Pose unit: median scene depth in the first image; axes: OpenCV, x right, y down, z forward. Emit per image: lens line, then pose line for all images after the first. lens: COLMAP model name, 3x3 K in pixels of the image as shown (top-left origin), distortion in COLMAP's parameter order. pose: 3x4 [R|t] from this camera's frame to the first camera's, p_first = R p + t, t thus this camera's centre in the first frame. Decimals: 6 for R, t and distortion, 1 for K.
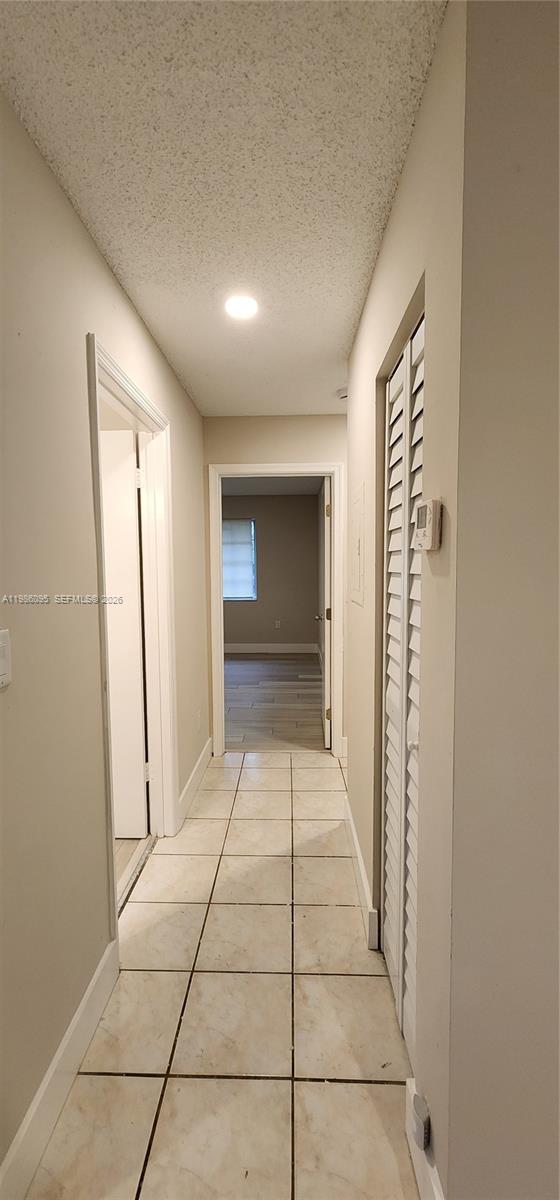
lens RADIAL K [[486.8, 0, 280.0], [0, 486.8, 600.0], [0, 0, 1]] dist [-0.000947, -0.000120]
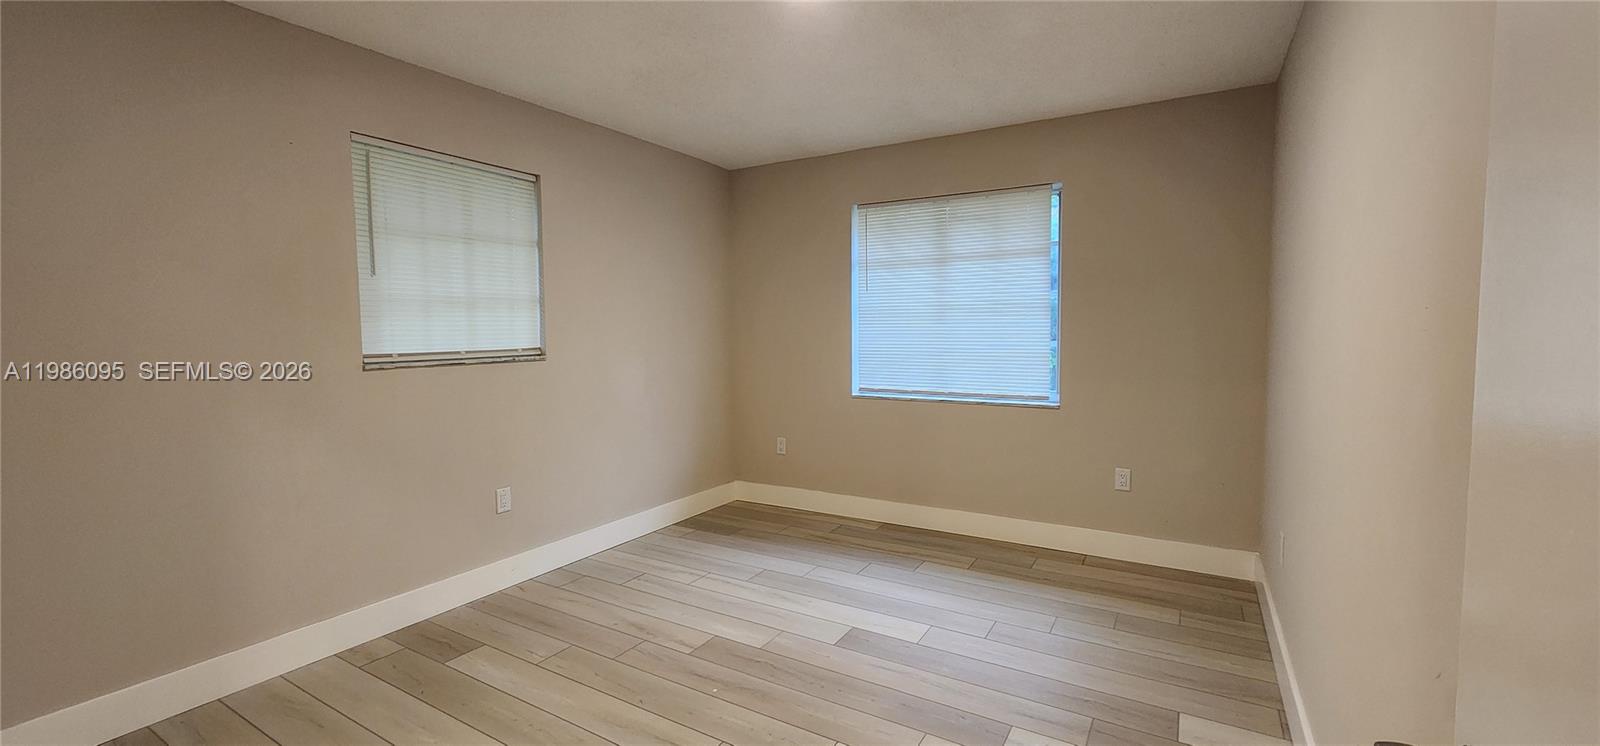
lens RADIAL K [[649.1, 0, 814.2], [0, 649.1, 369.3], [0, 0, 1]] dist [-0.000947, -0.000120]
pose [[0.880323, 0.028738, -0.473503, 0.019777], [-0.033834, 0.999425, -0.002245, -0.020495], [0.473166, 0.017997, 0.880789, 0.490703]]
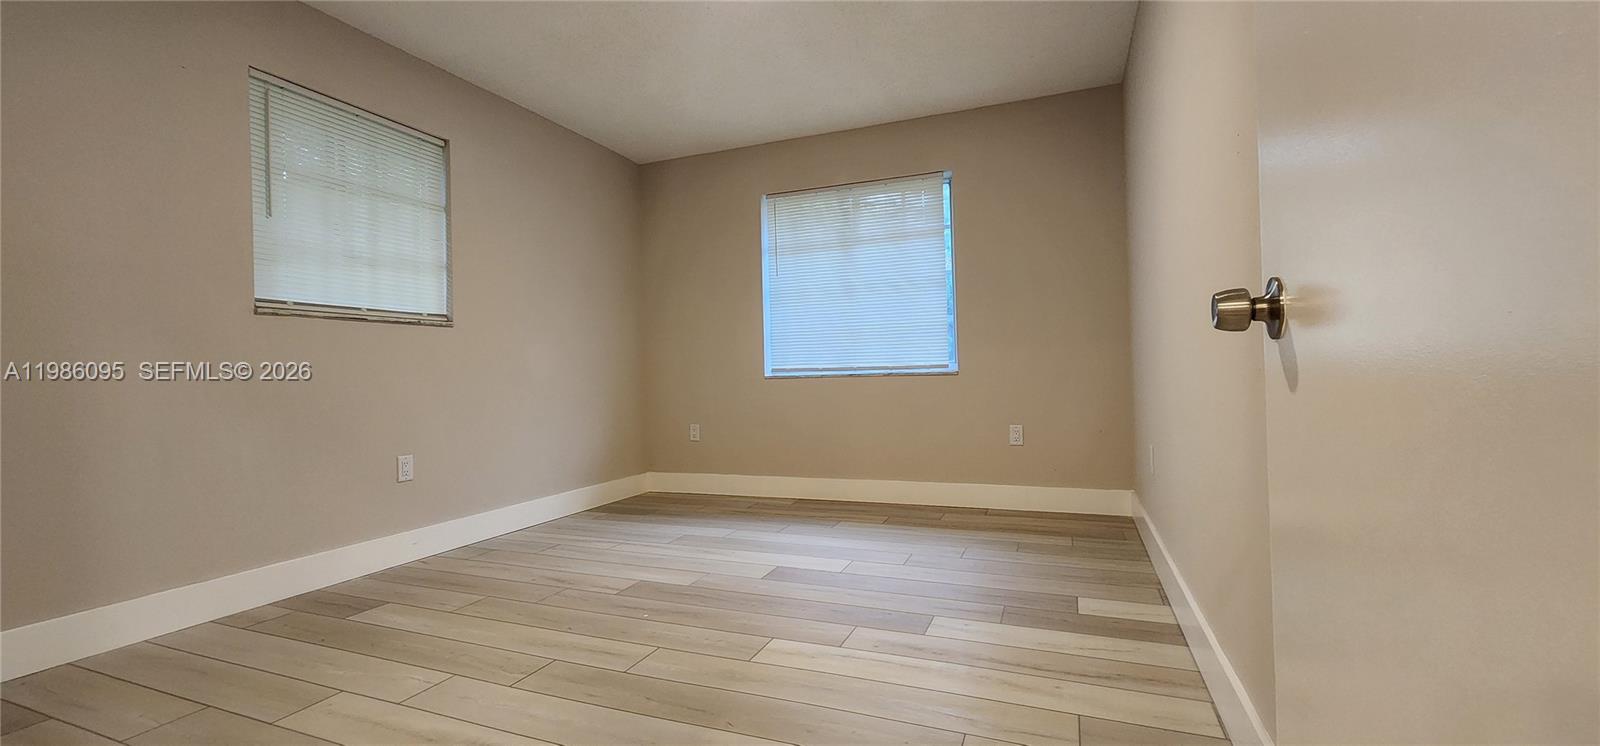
lens RADIAL K [[649.1, 0, 814.2], [0, 649.1, 369.3], [0, 0, 1]] dist [-0.000947, -0.000120]
pose [[0.943338, -0.022245, -0.331087, 0.016473], [-0.004162, 0.996879, -0.078835, 0.040081], [0.331807, 0.075746, 0.940301, 0.470722]]
